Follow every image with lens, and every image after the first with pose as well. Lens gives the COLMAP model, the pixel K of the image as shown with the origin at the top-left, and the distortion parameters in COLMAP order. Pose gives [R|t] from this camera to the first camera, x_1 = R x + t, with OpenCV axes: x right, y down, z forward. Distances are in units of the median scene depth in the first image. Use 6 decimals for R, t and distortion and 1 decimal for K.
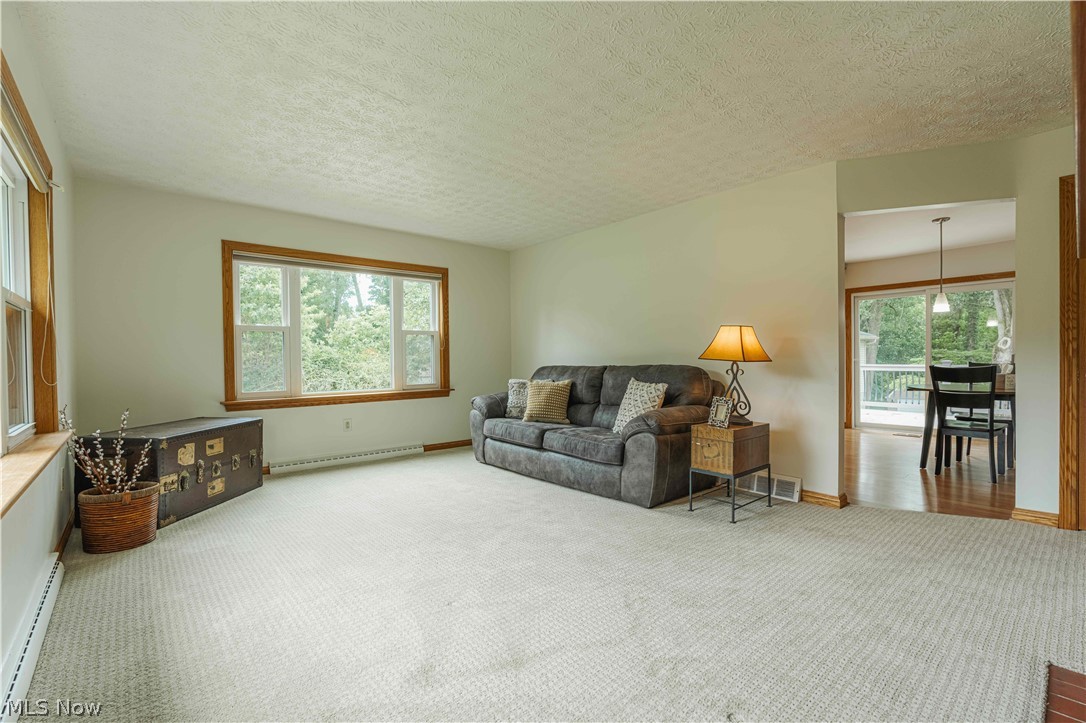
lens RADIAL K [[475.2, 0, 540.4], [0, 475.2, 362.2], [0, 0, 1]] dist [-0.002029, -0.000096]
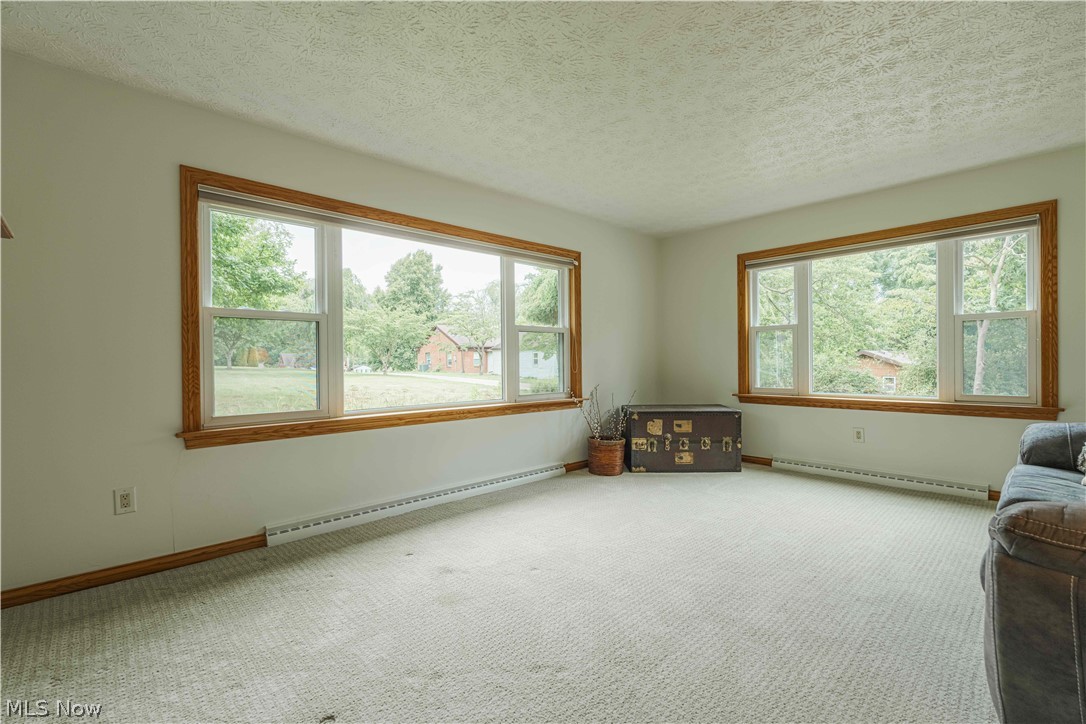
lens RADIAL K [[475.2, 0, 542.0], [0, 475.2, 363.0], [0, 0, 1]] dist [-0.002029, -0.000096]
pose [[0.050481, 0.012746, -0.998644, 0.536432], [-0.001096, 0.999919, 0.012707, -0.007469], [0.998724, 0.000453, 0.050491, 0.525147]]
